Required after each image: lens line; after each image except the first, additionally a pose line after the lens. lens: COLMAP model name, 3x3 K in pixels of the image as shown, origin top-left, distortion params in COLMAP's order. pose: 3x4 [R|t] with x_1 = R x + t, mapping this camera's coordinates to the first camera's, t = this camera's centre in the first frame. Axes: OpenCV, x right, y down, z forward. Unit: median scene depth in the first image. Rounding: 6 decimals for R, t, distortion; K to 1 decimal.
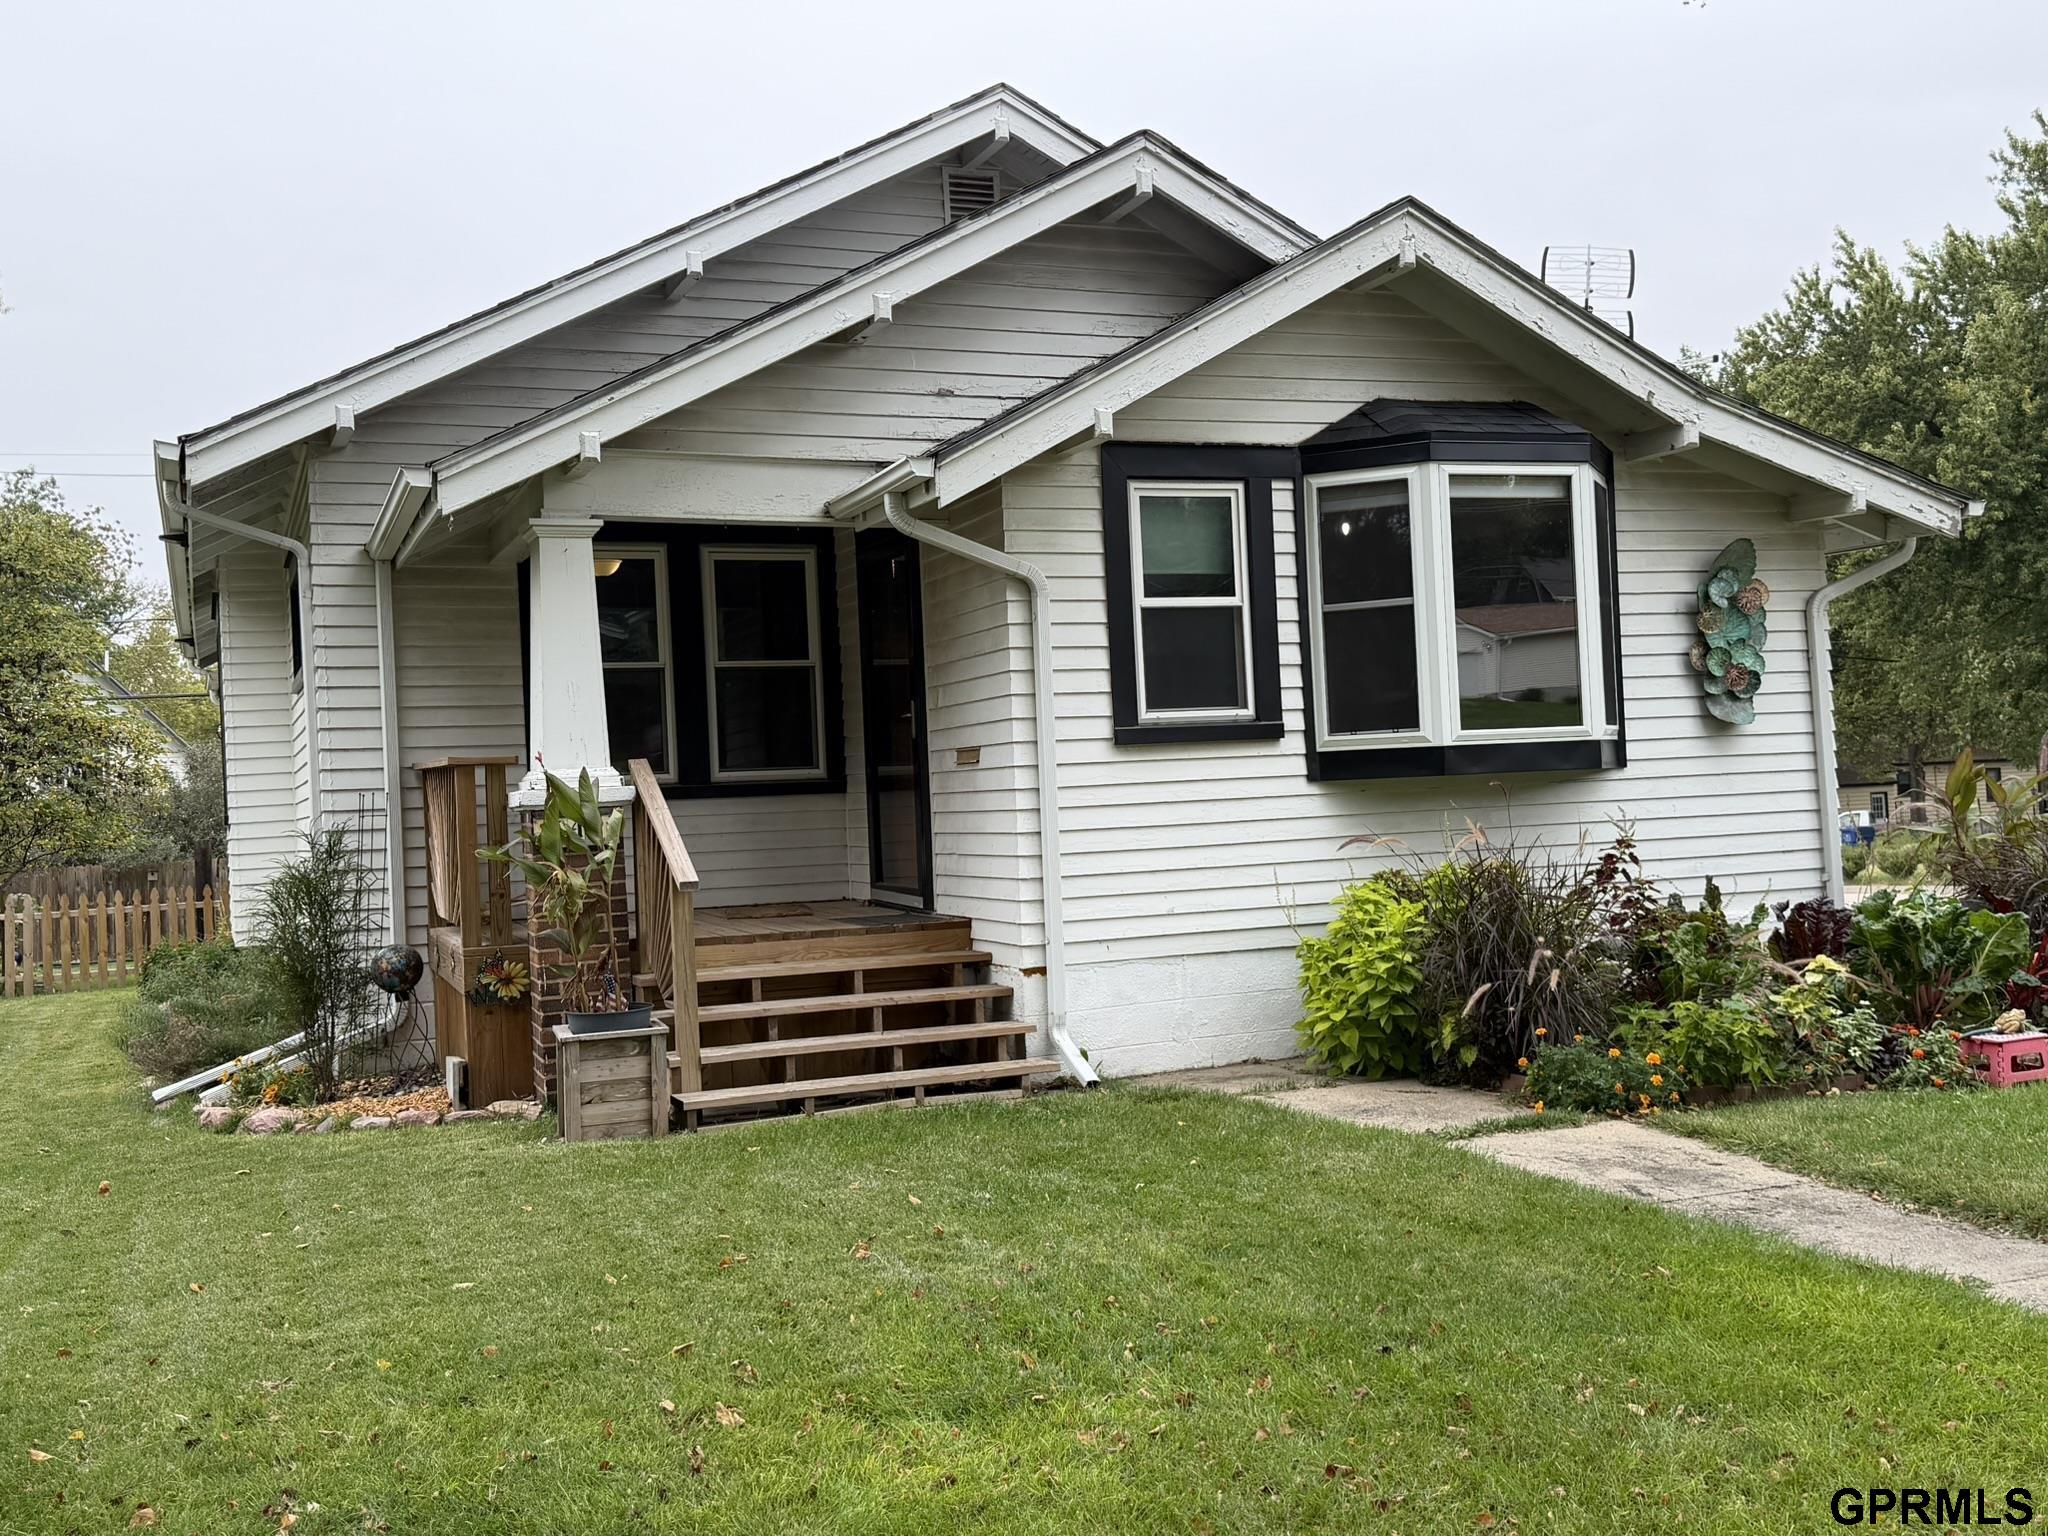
lens RADIAL K [[1962.8, 0, 1030.4], [0, 1962.8, 757.5], [0, 0, 1]] dist [0.202822, -0.442958]
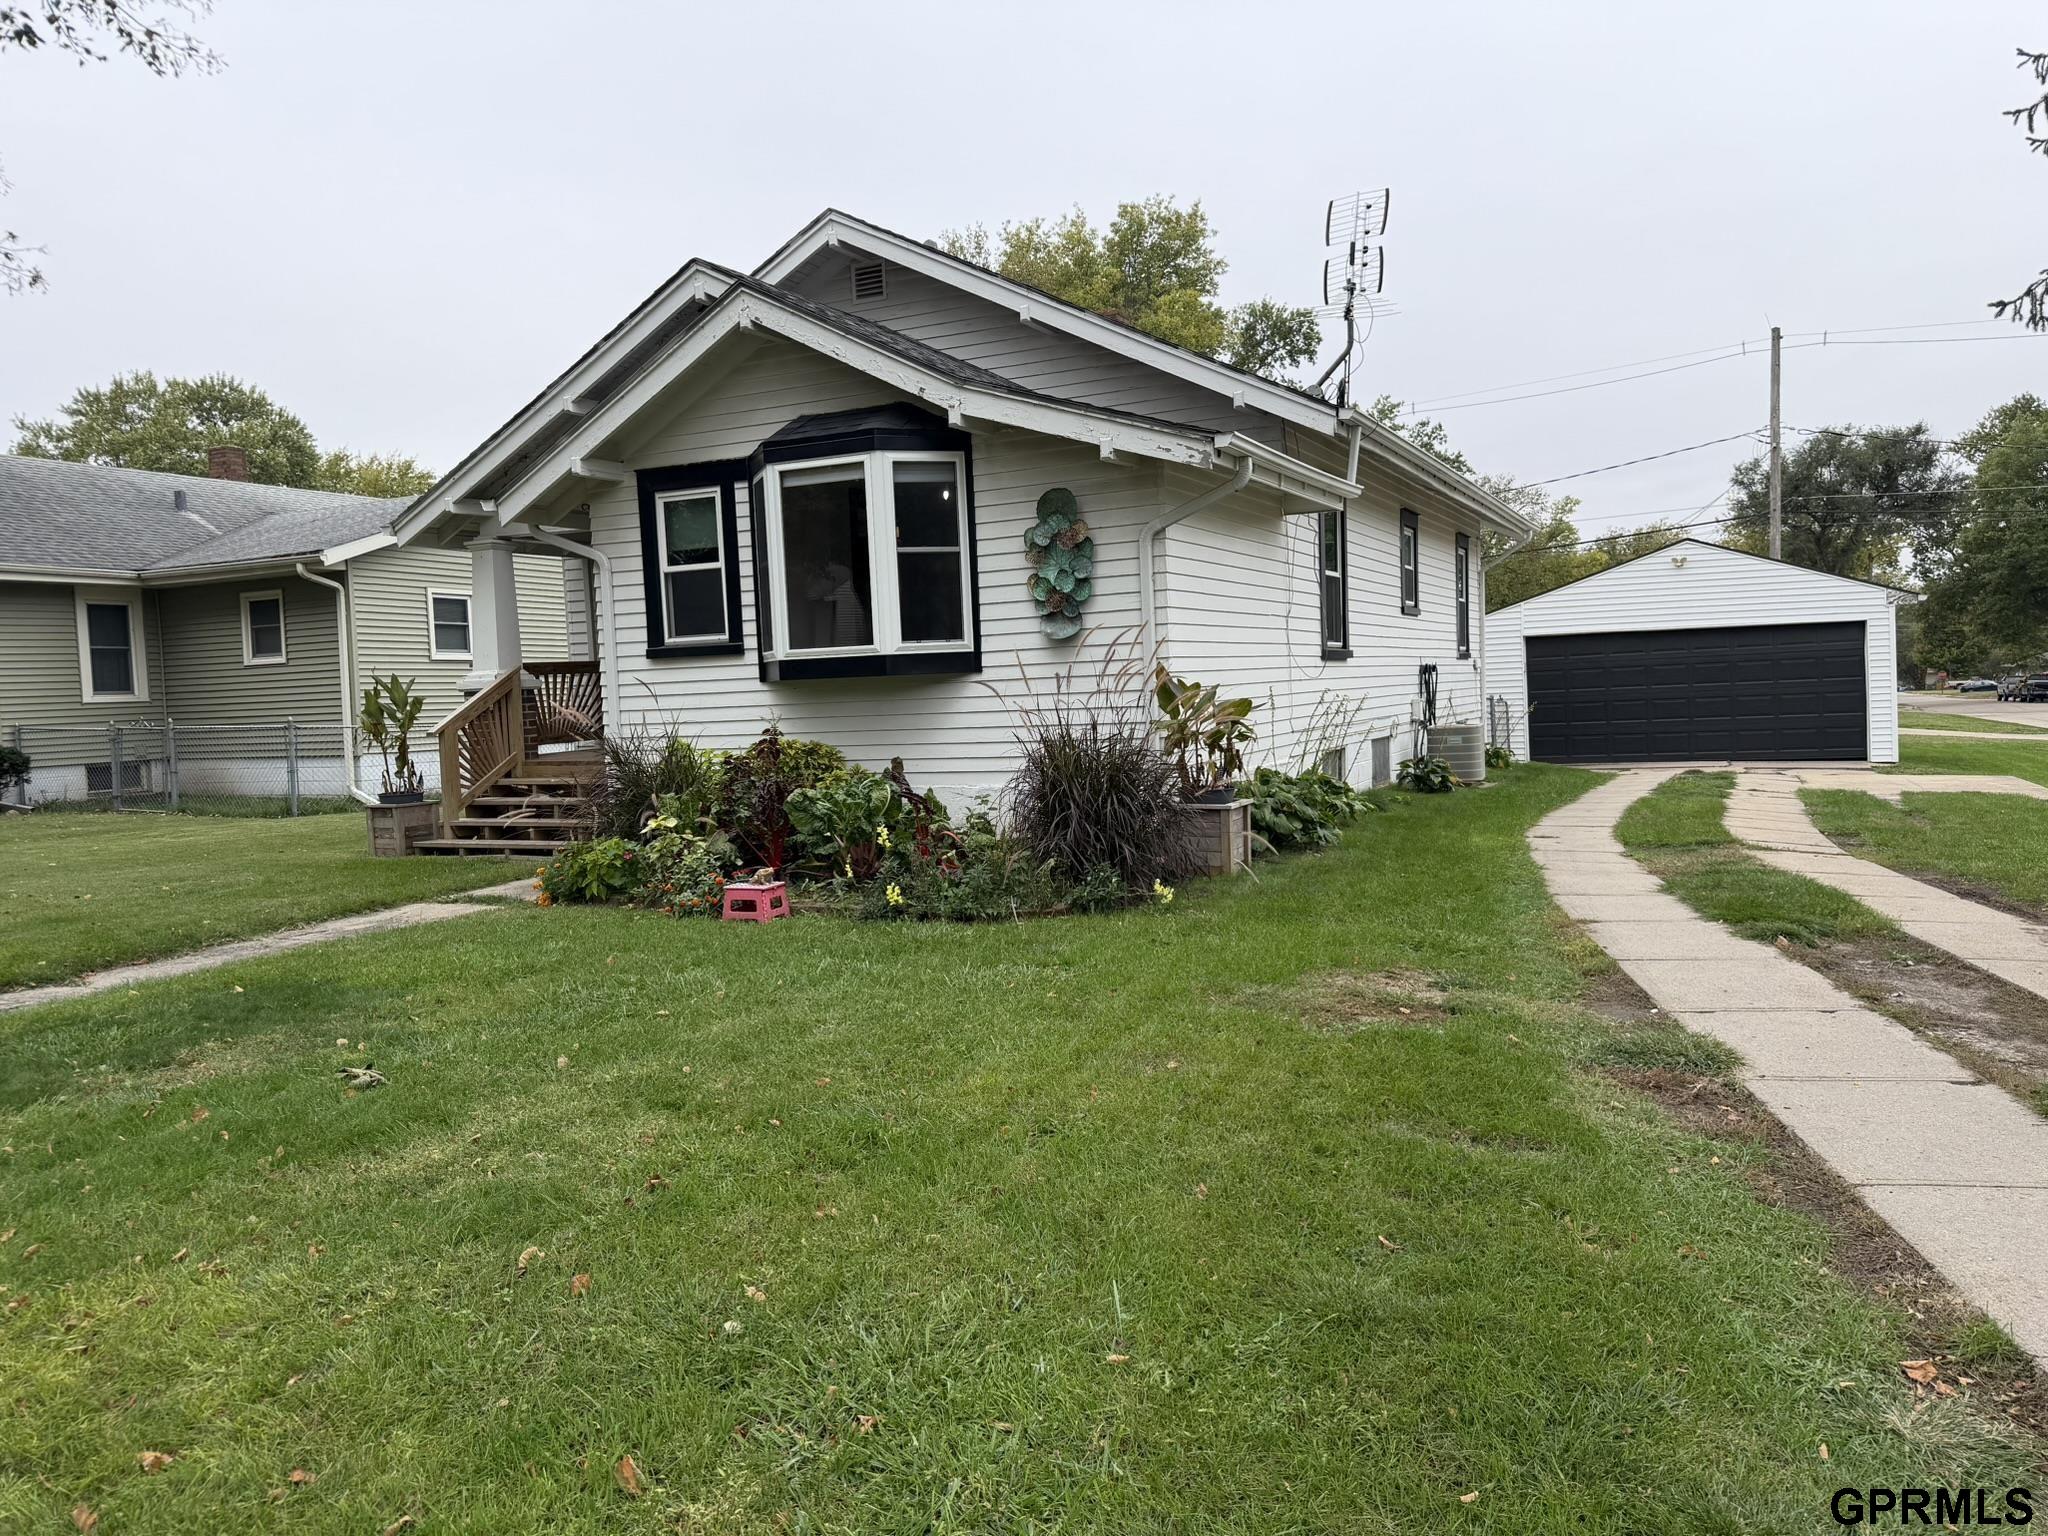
lens RADIAL K [[1413.5, 0, 1035.3], [0, 1413.5, 767.9], [0, 0, 1]] dist [0.157045, 0.000025]
pose [[0.673764, 0.064724, -0.736107, 1.260373], [0.029087, 0.993062, 0.113941, -0.047106], [0.738374, -0.098181, 0.667206, 0.473490]]
